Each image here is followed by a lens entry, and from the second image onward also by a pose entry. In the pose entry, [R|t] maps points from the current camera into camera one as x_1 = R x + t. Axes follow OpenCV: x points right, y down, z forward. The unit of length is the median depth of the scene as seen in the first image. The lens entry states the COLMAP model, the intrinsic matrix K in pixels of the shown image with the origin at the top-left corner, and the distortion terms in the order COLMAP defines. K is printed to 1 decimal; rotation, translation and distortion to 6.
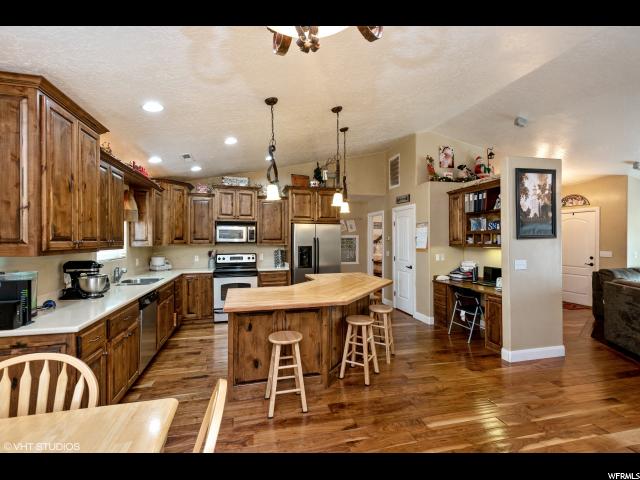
lens RADIAL K [[300.7, 0, 319.9], [0, 300.7, 241.9], [0, 0, 1]] dist [0.009136, -0.001426]
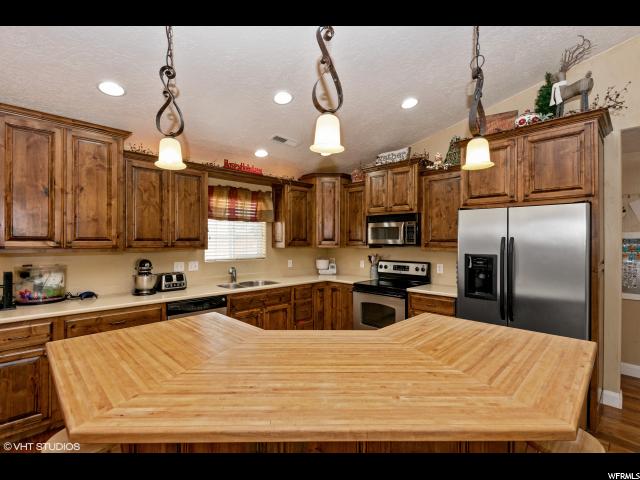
lens RADIAL K [[300.7, 0, 315.4], [0, 300.7, 240.3], [0, 0, 1]] dist [0.009136, -0.001426]
pose [[0.500922, 0.002540, -0.865489, 0.236068], [-0.011281, 0.999930, -0.003595, -0.004679], [0.865419, 0.011564, 0.500915, 0.507203]]
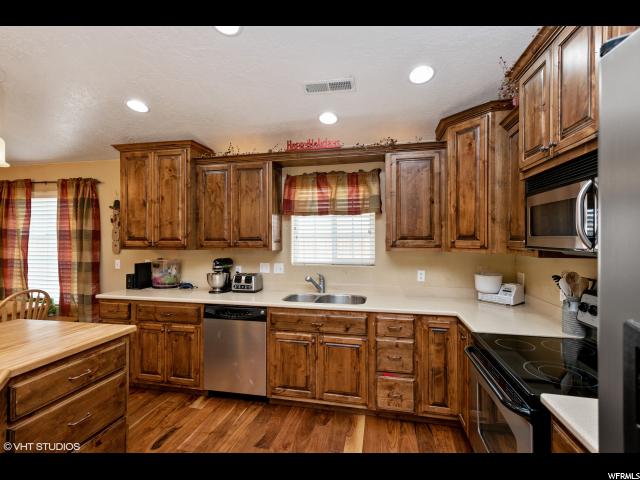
lens RADIAL K [[300.7, 0, 323.4], [0, 300.7, 237.6], [0, 0, 1]] dist [0.009136, -0.001426]
pose [[-0.441974, -0.002494, -0.897024, 0.030282], [-0.005880, 0.999983, 0.000117, -0.009032], [0.897008, 0.005326, -0.441981, 0.938982]]
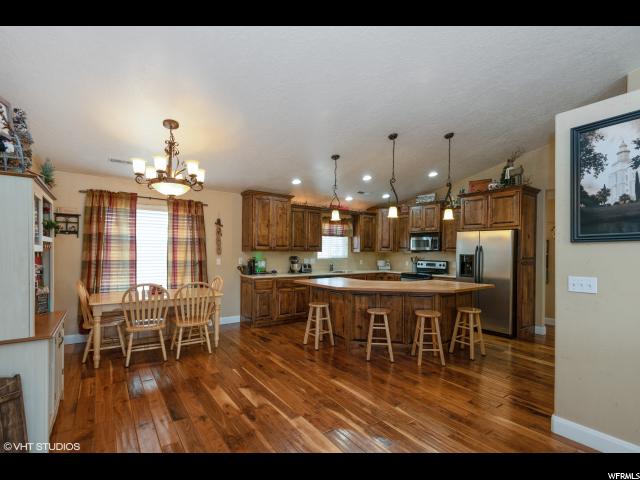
lens RADIAL K [[300.7, 0, 314.7], [0, 300.7, 256.8], [0, 0, 1]] dist [0.009136, -0.001426]
pose [[0.358074, 0.024529, -0.933371, 0.671695], [-0.018183, 0.999648, 0.019295, 0.011303], [0.933516, 0.010062, 0.358394, 0.181517]]
